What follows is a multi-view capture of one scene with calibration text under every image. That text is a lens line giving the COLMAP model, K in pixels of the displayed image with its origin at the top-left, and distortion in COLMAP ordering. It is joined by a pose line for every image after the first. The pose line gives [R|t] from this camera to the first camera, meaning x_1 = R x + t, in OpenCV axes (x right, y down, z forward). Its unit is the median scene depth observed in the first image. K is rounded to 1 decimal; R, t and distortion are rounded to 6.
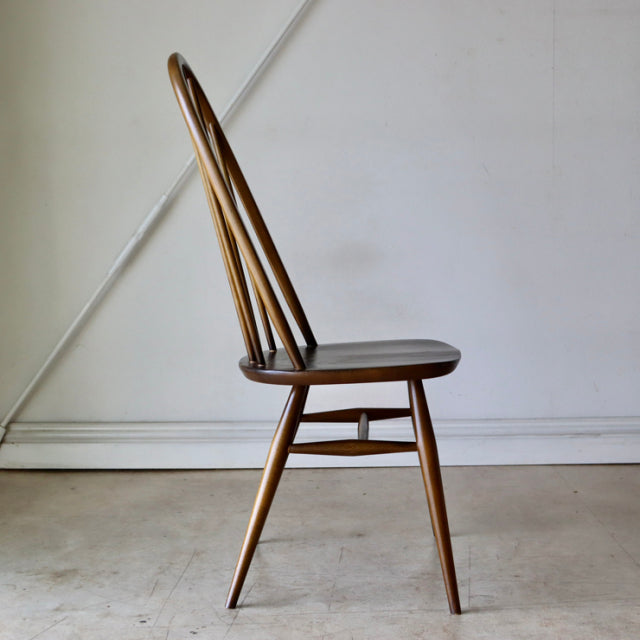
lens RADIAL K [[1115.1, 0, 317.4], [0, 1115.1, 320.7], [0, 0, 1]] dist [-0.041799, 0.000000]
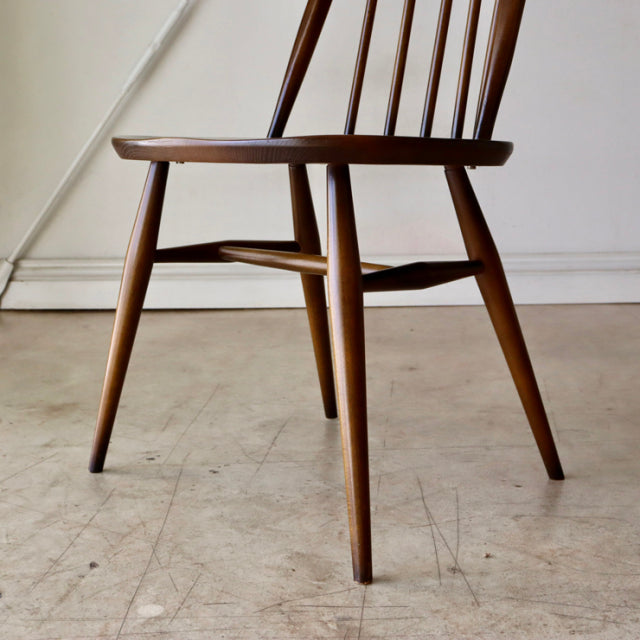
lens RADIAL K [[1046.8, 0, 317.4], [0, 1046.8, 322.3], [0, 0, 1]] dist [-0.081730, 0.000000]
pose [[0.999712, -0.000788, -0.023983, -0.016639], [0.003353, 0.994244, 0.107083, 0.078592], [0.023760, -0.107133, 0.993961, 0.226510]]
